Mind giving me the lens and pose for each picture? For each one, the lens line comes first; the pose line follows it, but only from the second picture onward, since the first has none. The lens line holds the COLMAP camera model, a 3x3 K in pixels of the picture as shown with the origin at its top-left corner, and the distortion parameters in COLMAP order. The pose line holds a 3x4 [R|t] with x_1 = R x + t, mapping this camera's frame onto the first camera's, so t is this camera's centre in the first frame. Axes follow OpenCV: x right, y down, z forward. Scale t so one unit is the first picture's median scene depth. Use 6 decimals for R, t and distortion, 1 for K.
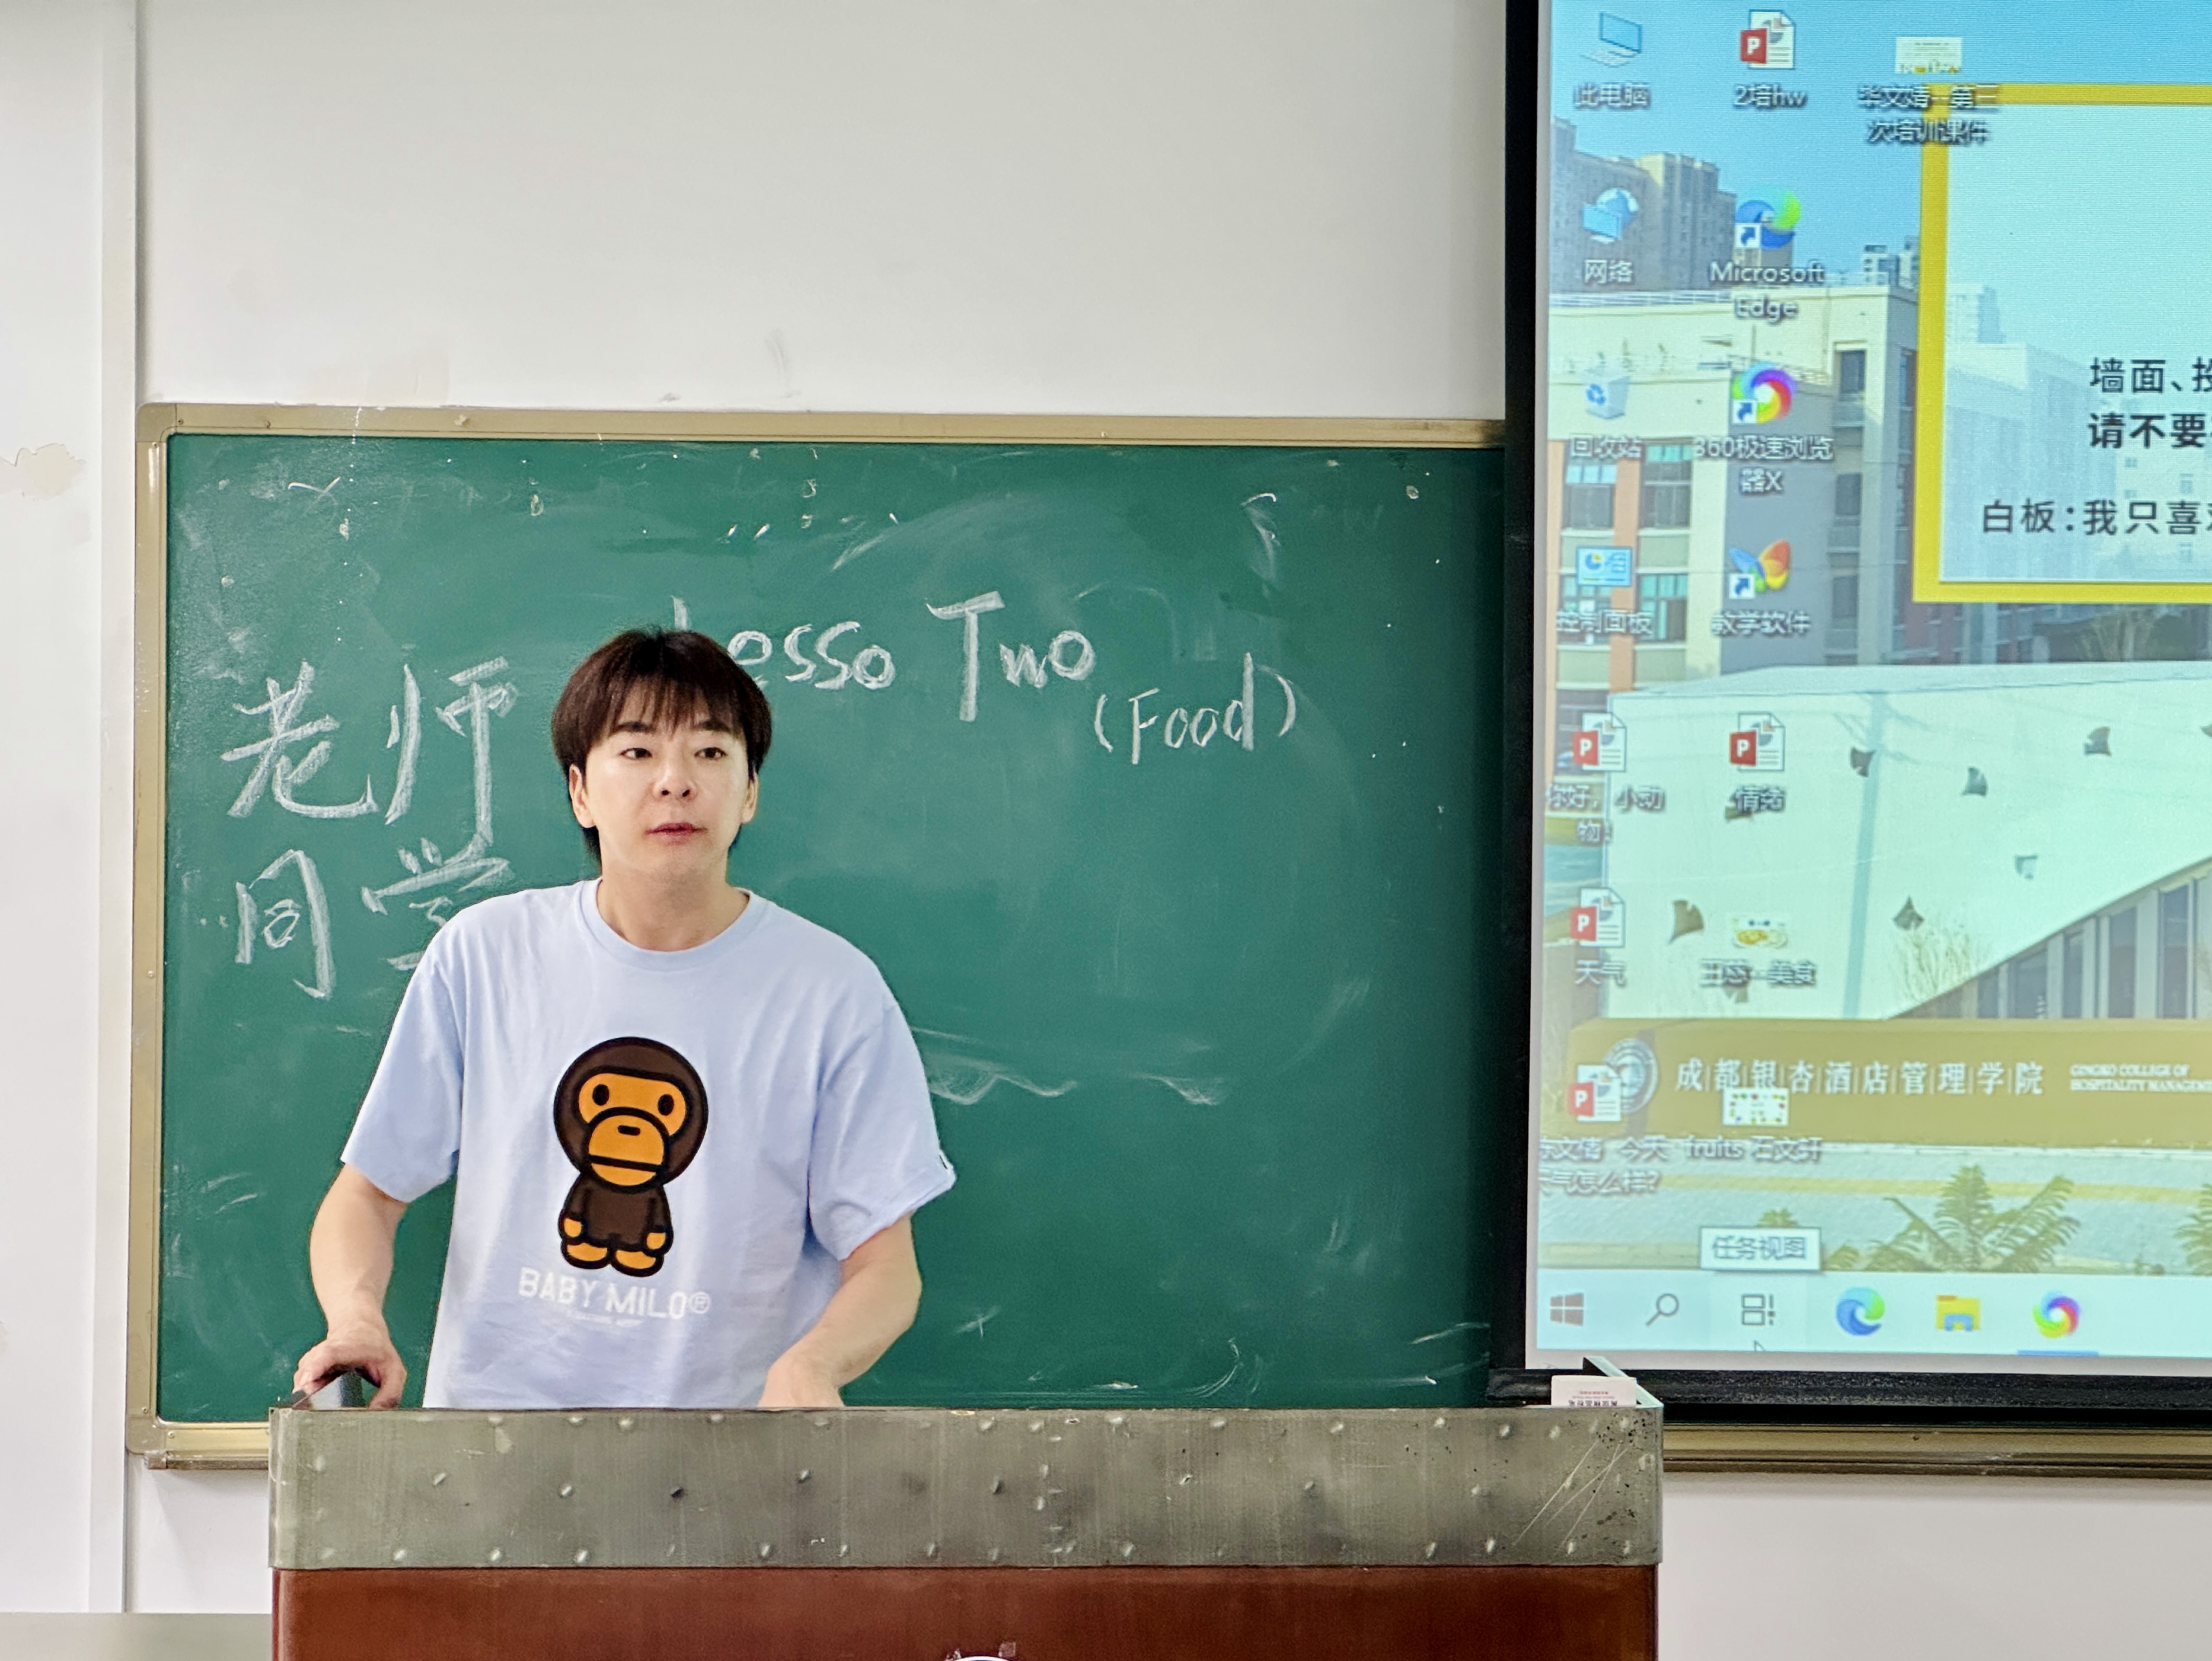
lens RADIAL K [[5067.4, 0, 1108.5], [0, 5067.4, 830.7], [0, 0, 1]] dist [0.235075, 0.000000]
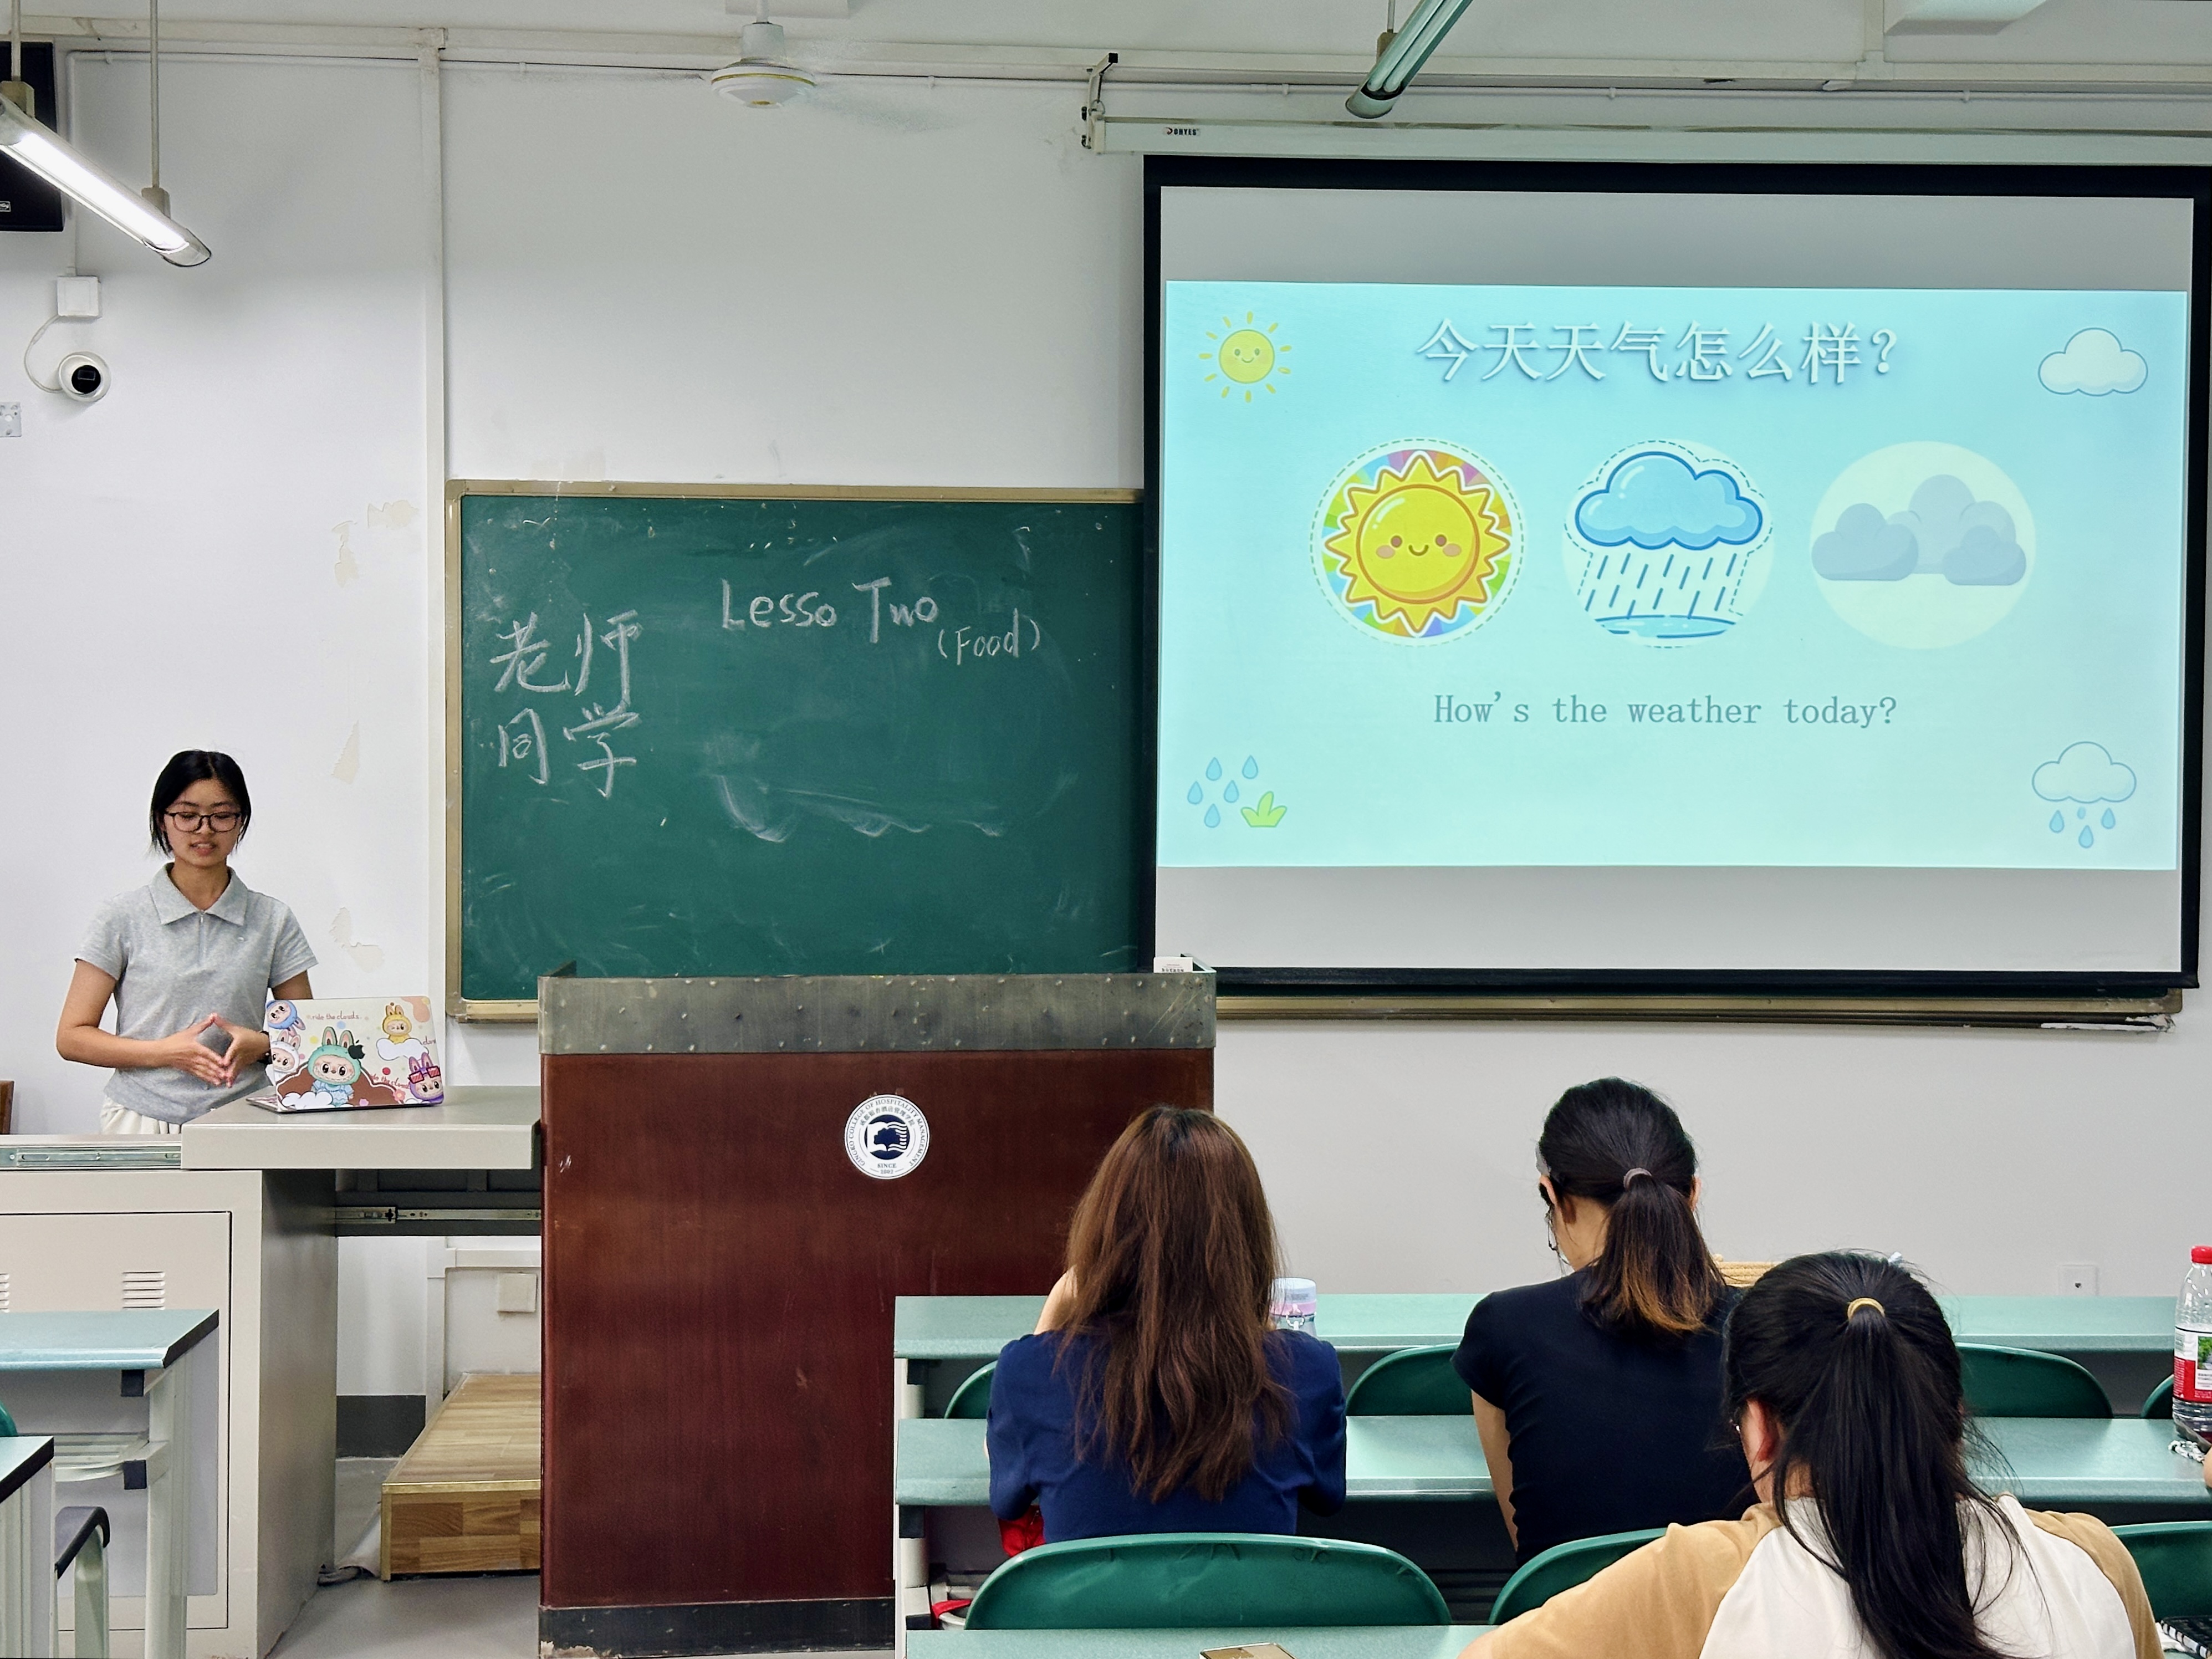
lens RADIAL K [[3088.0, 0, 1114.5], [0, 3088.0, 832.0], [0, 0, 1]] dist [0.240394, 0.000000]
pose [[0.998410, -0.006041, 0.056040, -0.002093], [0.003963, 0.999303, 0.037119, 0.007706], [-0.056226, -0.036838, 0.997738, -0.211167]]
